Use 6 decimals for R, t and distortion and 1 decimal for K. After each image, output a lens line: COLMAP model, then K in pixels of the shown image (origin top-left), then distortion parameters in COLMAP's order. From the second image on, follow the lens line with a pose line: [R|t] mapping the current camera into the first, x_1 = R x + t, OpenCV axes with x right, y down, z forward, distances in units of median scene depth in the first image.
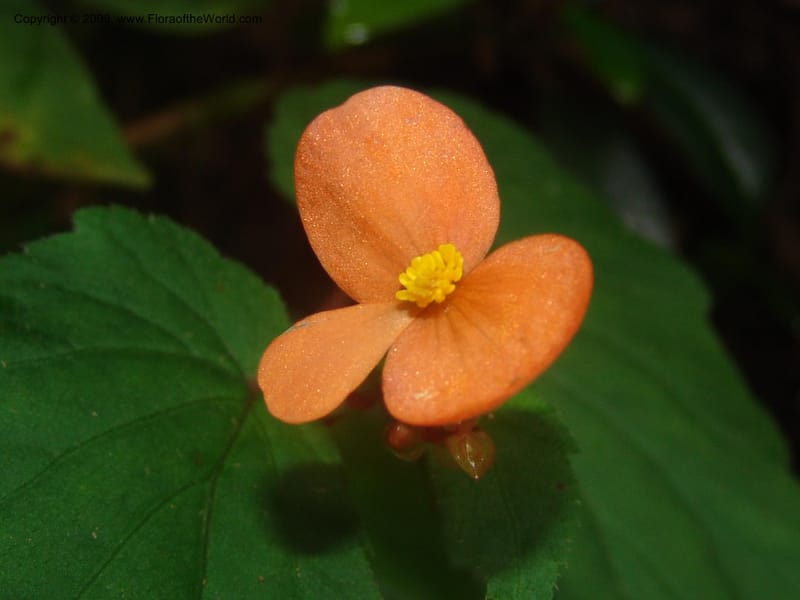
lens RADIAL K [[1956.8, 0, 400.0], [0, 1956.8, 300.0], [0, 0, 1]] dist [-0.062981, -0.357530]
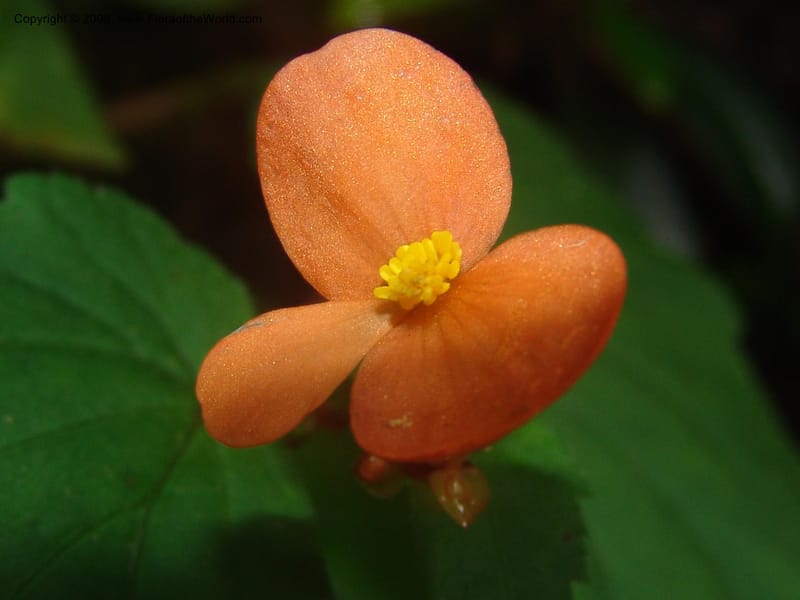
lens RADIAL K [[1956.8, 0, 400.0], [0, 1956.8, 300.0], [0, 0, 1]] dist [-0.062981, -0.357530]
pose [[0.998521, 0.054353, -0.001534, 0.009364], [-0.054362, 0.998500, -0.006460, 0.005071], [0.001180, 0.006533, 0.999978, 0.206988]]
